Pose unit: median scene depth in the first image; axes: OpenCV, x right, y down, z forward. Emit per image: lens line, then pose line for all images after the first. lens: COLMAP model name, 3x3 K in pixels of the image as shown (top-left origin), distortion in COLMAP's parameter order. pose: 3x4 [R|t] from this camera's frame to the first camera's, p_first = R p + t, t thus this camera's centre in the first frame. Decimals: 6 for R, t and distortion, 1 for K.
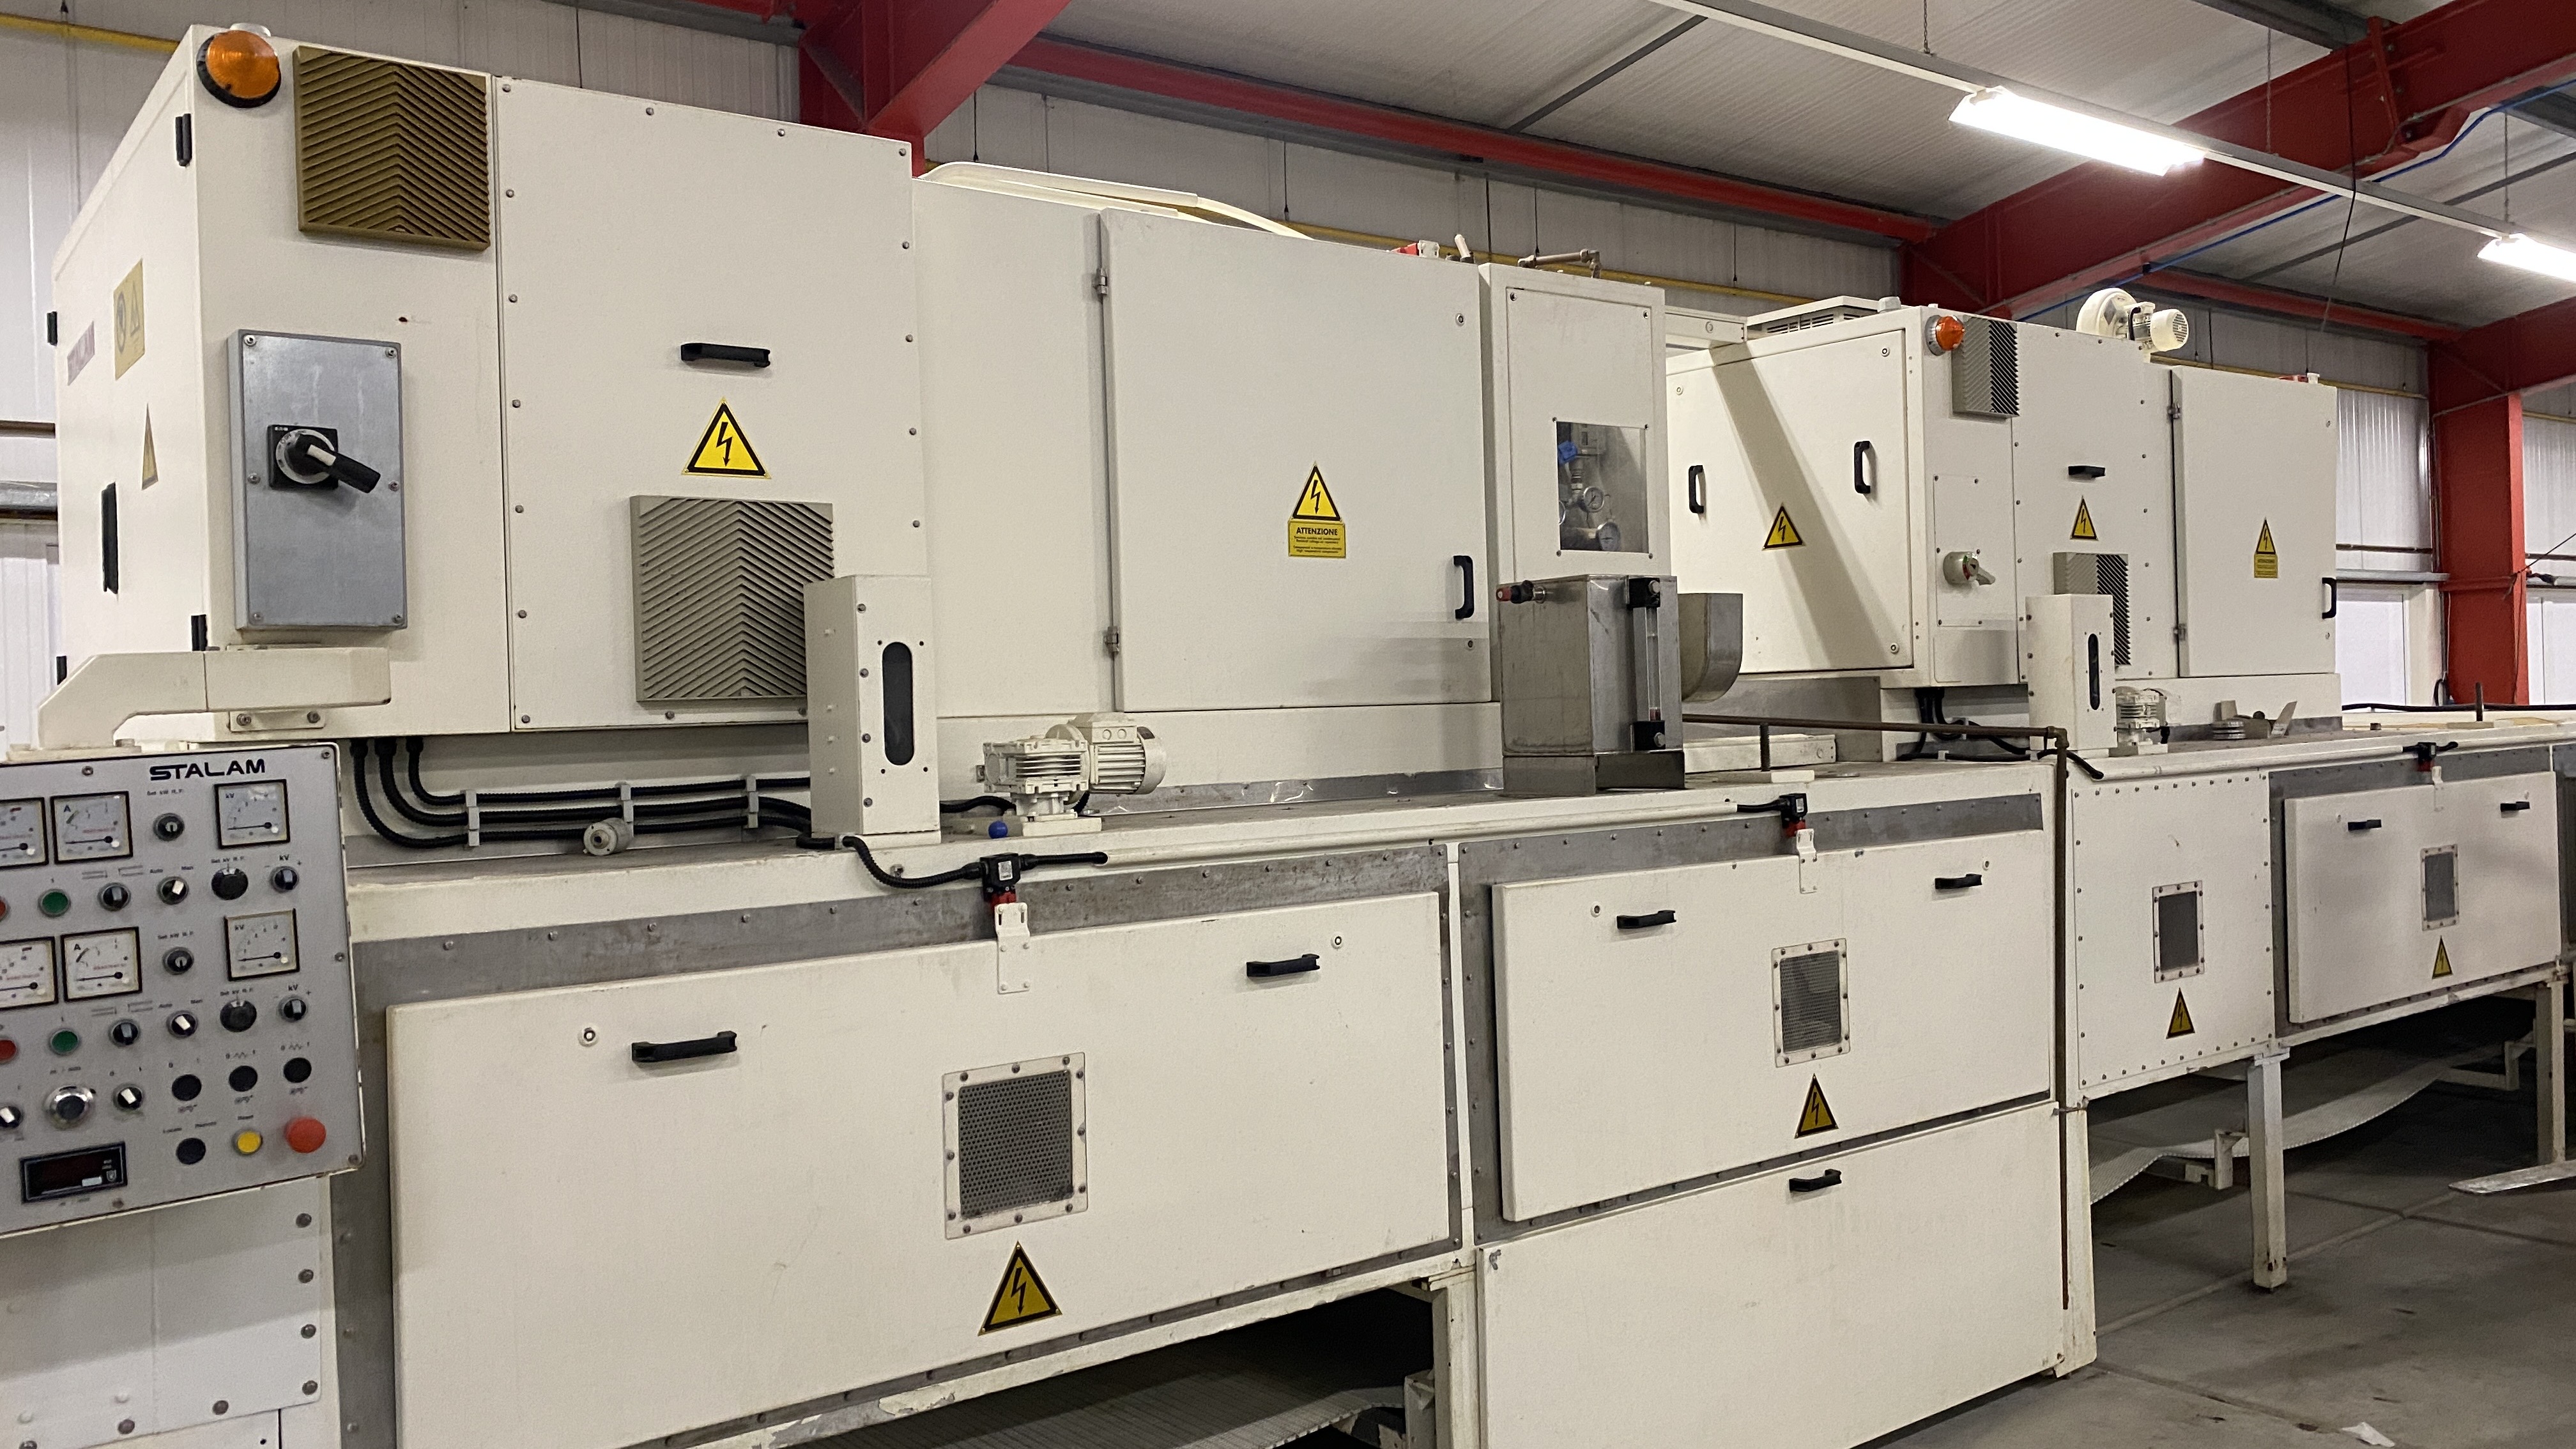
lens RADIAL K [[1920.2, 0, 1288.0], [0, 1920.2, 724.5], [0, 0, 1]] dist [0.070264, -0.069705]
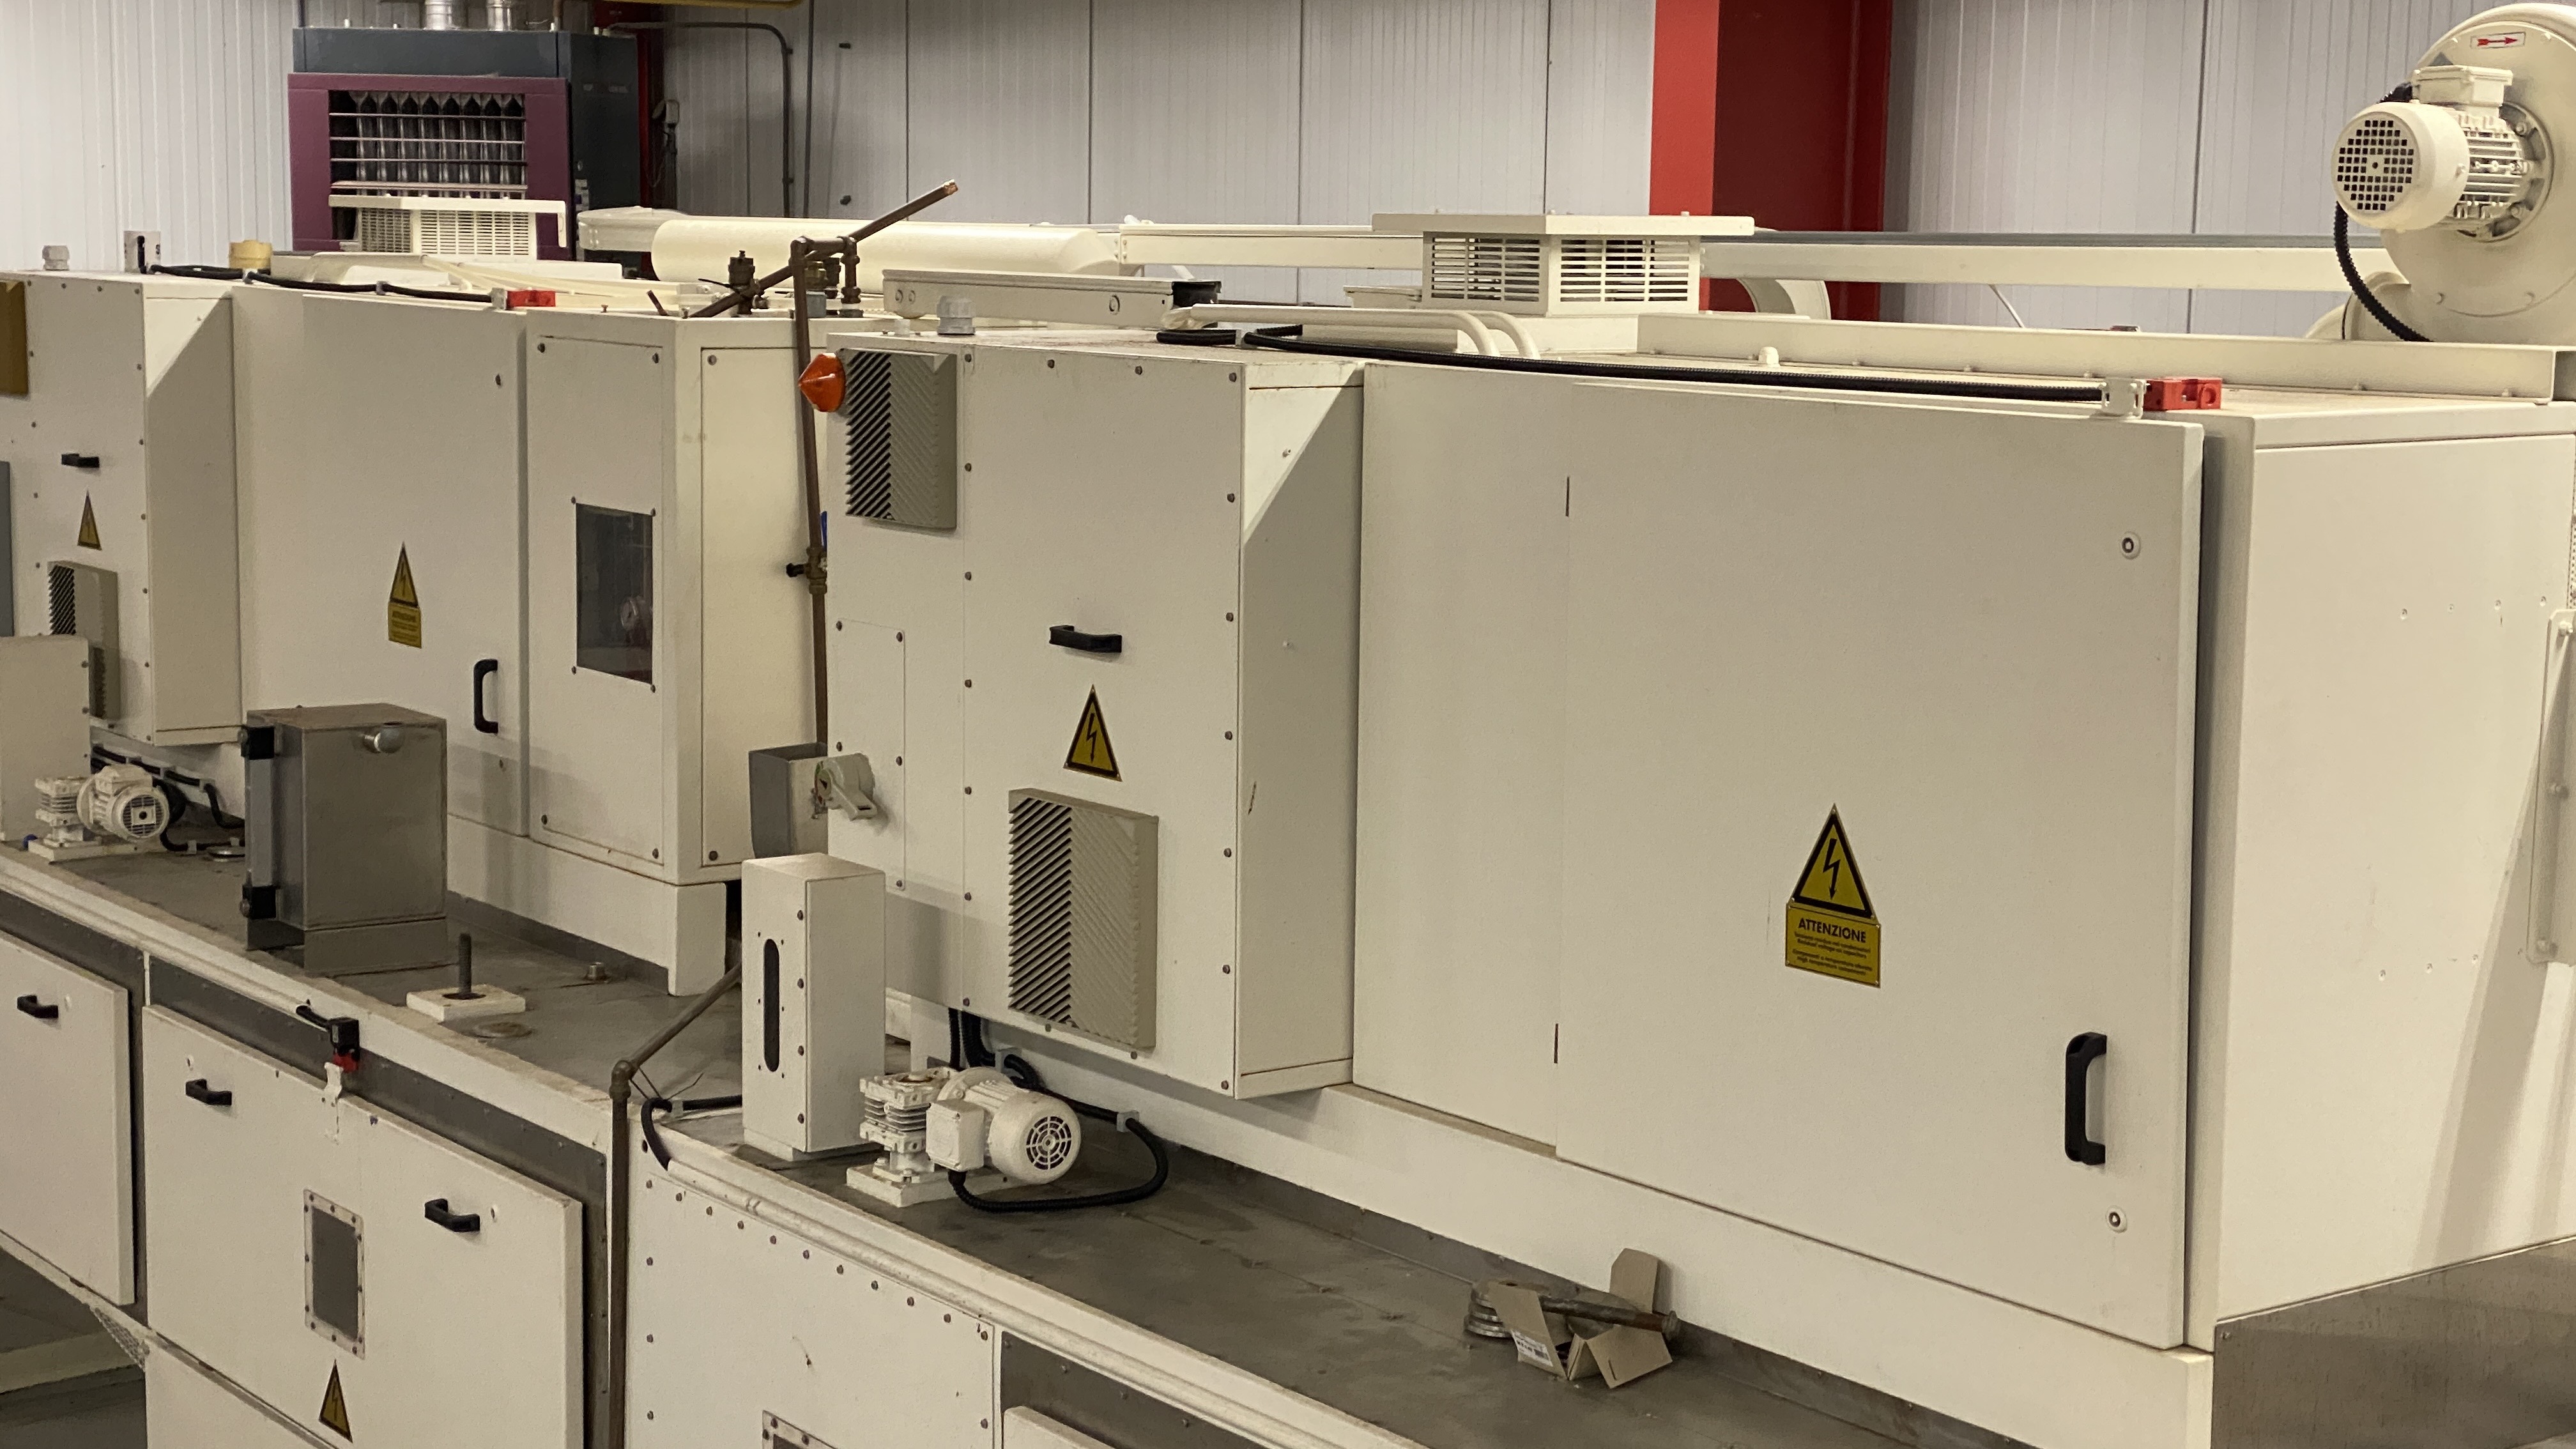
lens RADIAL K [[3822.8, 0, 1288.0], [0, 3822.8, 724.5], [0, 0, 1]] dist [0.309332, -1.102136]
pose [[-0.011722, 0.162874, -0.986577, 2.460085], [-0.025061, 0.986287, 0.163123, -0.480515], [0.999617, 0.026636, -0.007480, 1.886078]]
